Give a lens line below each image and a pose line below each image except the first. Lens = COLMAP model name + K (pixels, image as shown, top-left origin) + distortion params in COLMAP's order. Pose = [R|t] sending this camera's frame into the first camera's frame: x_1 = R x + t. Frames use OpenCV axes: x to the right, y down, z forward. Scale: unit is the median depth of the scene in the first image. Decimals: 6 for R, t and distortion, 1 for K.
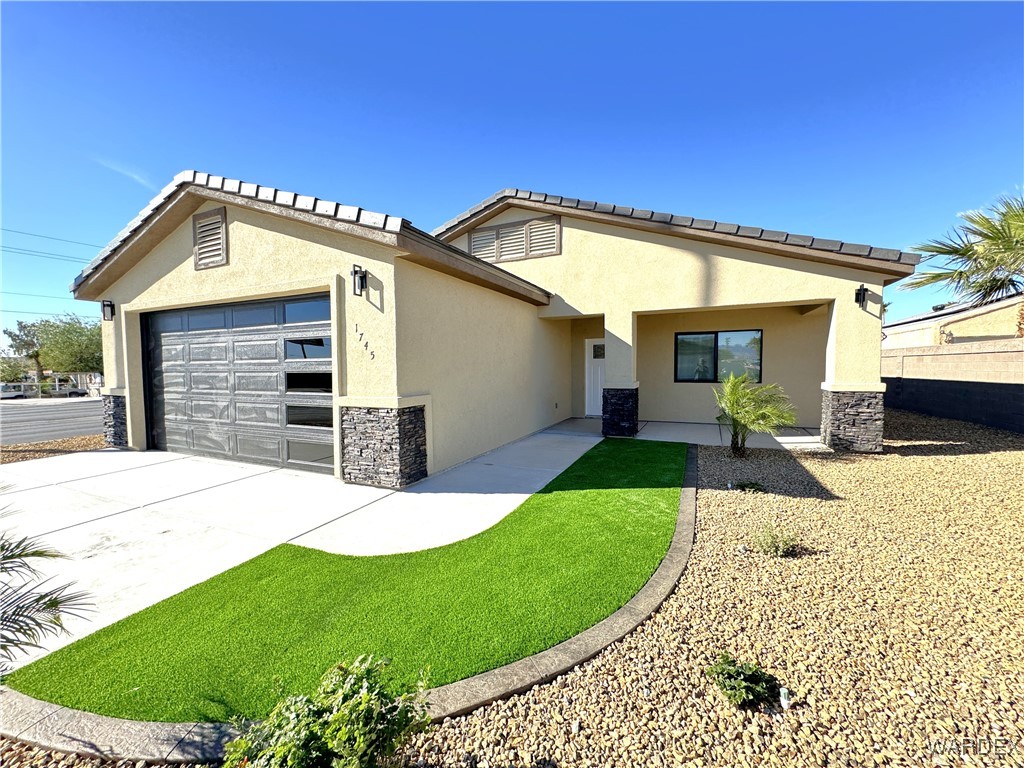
lens RADIAL K [[407.4, 0, 512.0], [0, 407.4, 385.2], [0, 0, 1]] dist [0.000409, 0.000067]
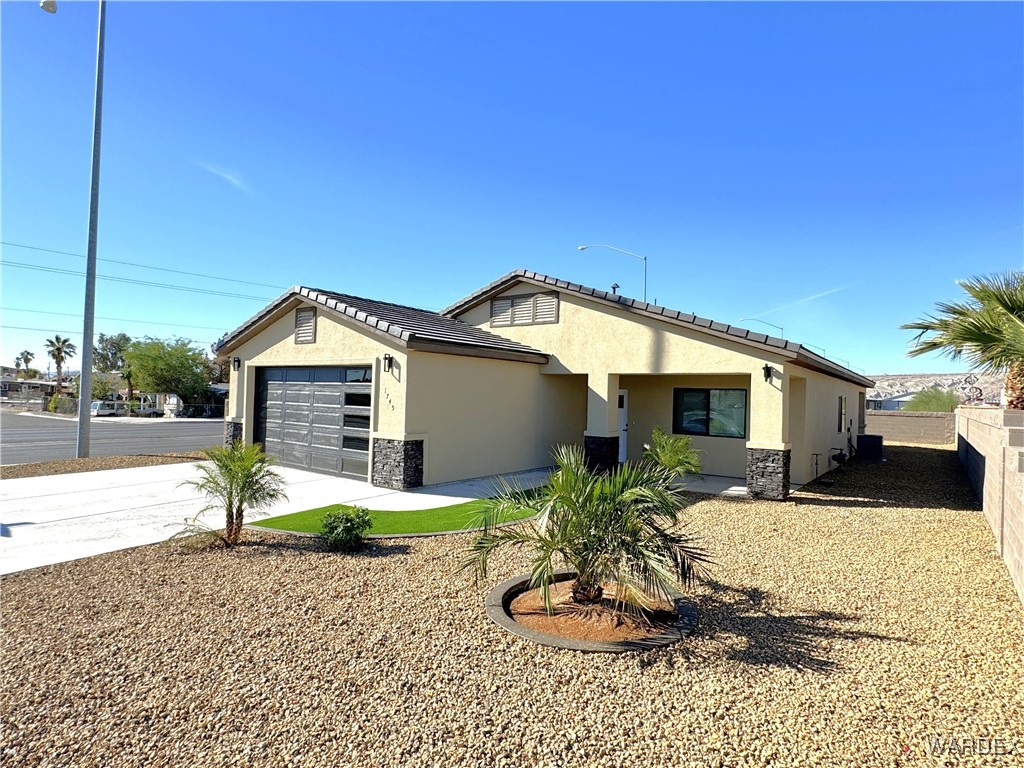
lens RADIAL K [[548.1, 0, 510.3], [0, 548.1, 388.0], [0, 0, 1]] dist [0.000205, -0.000214]
pose [[0.976385, 0.035022, -0.213179, 0.464084], [-0.048497, 0.997120, -0.058308, -0.036544], [0.210523, 0.067269, 0.975272, -0.837233]]
